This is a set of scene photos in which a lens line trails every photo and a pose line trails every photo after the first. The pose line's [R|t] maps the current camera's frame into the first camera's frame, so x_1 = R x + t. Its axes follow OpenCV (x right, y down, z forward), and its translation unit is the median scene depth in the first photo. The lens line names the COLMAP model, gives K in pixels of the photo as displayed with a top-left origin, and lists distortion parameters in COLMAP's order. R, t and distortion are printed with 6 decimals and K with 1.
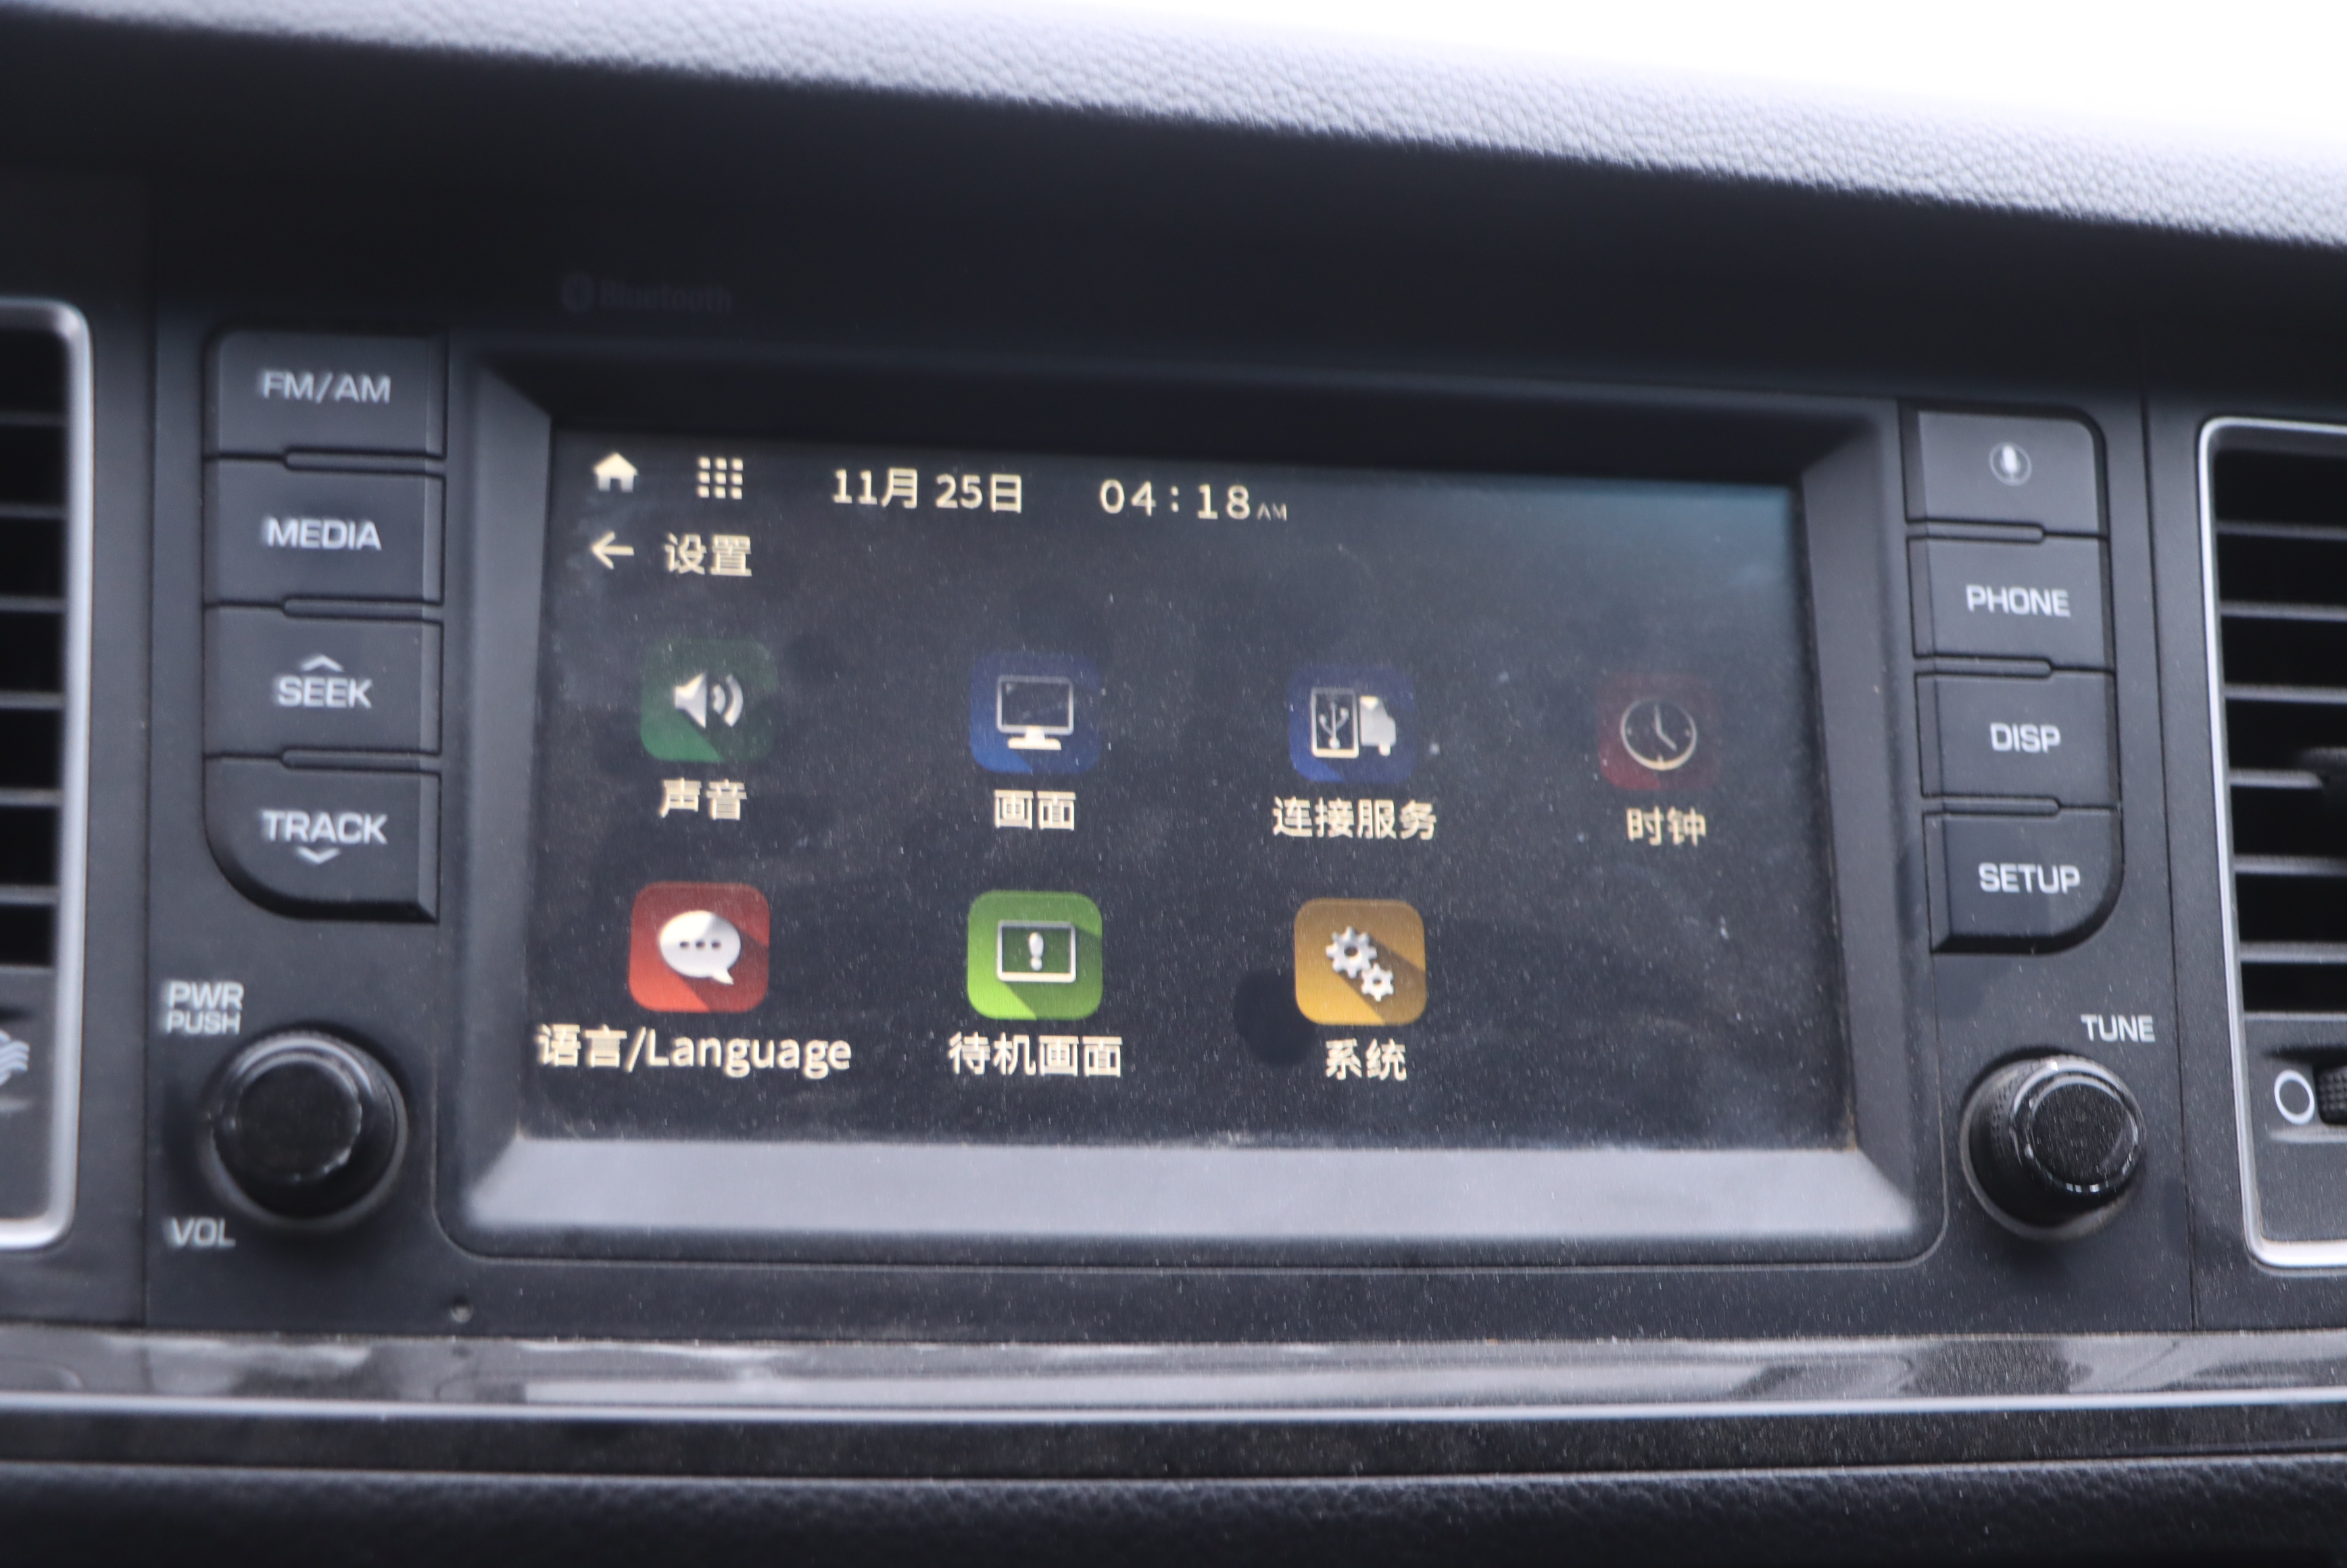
lens RADIAL K [[2906.1, 0, 1206.6], [0, 2906.1, 772.8], [0, 0, 1]] dist [-0.046089, 0.000000]
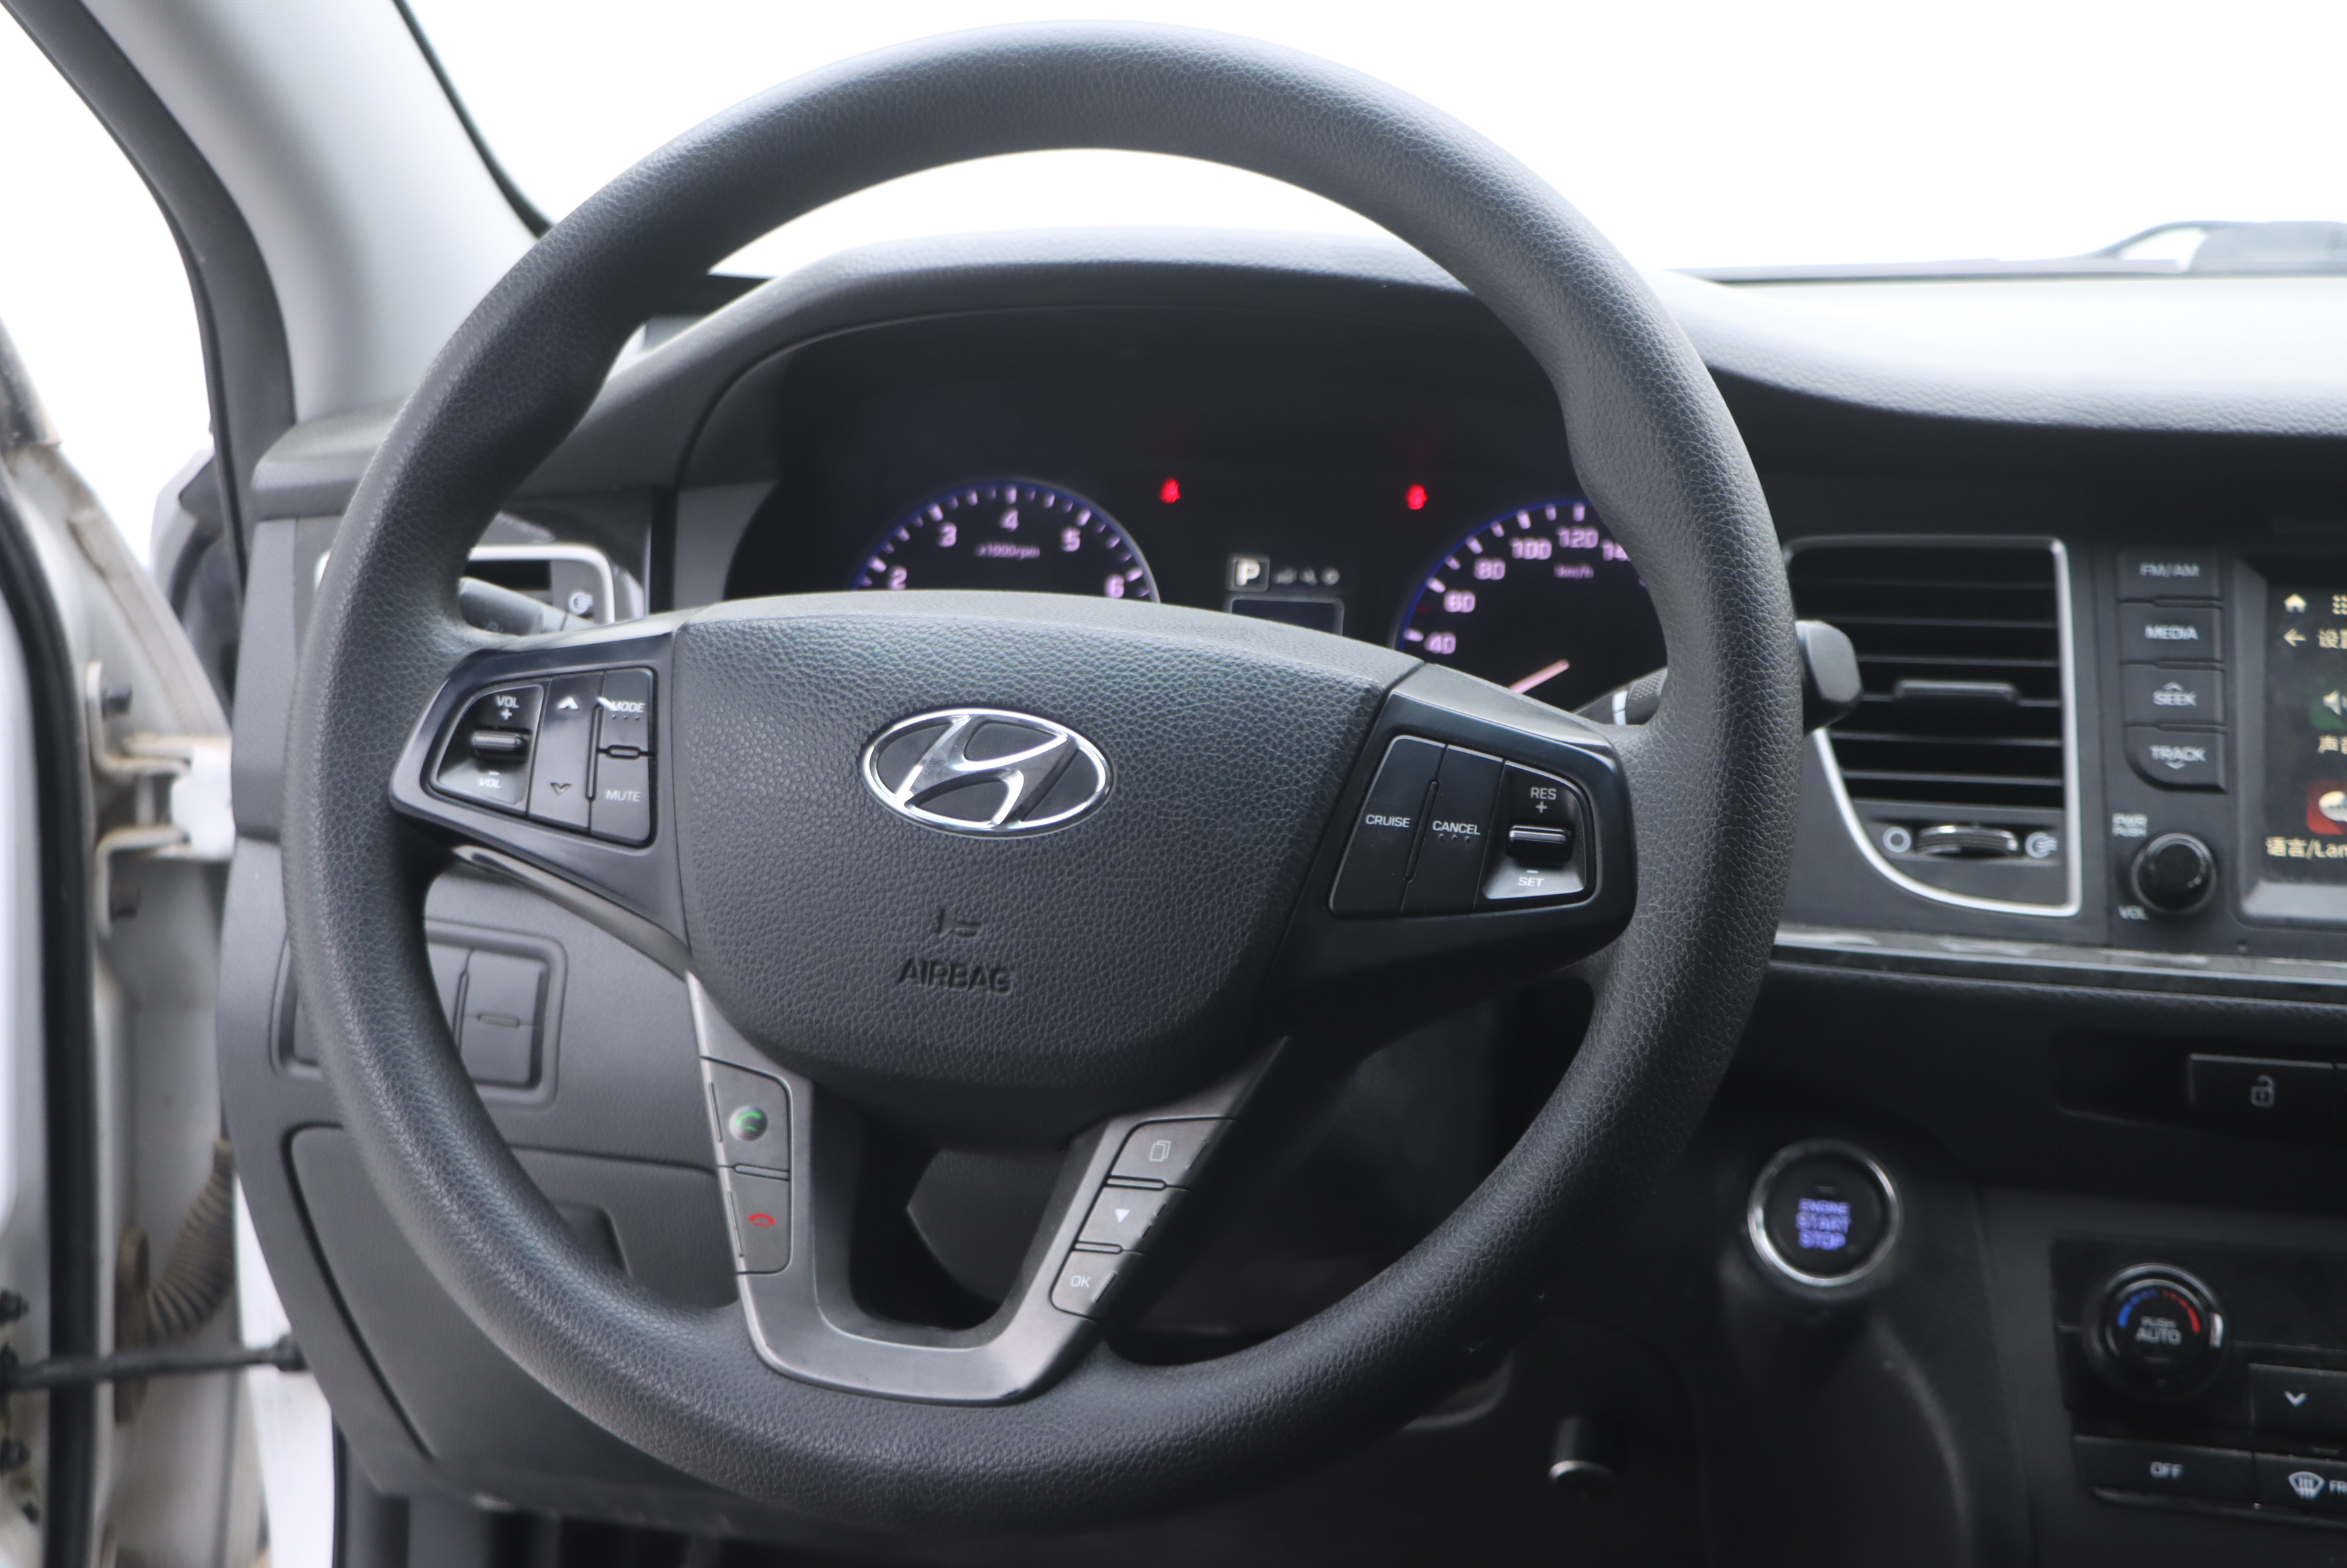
lens RADIAL K [[3446.9, 0, 1170.2], [0, 3446.9, 817.5], [0, 0, 1]] dist [0.044119, 0.000000]
pose [[0.922407, 0.011227, -0.386055, 0.034641], [-0.018576, 0.999710, -0.015311, 0.126685], [0.385772, 0.021294, 0.922348, -1.914796]]
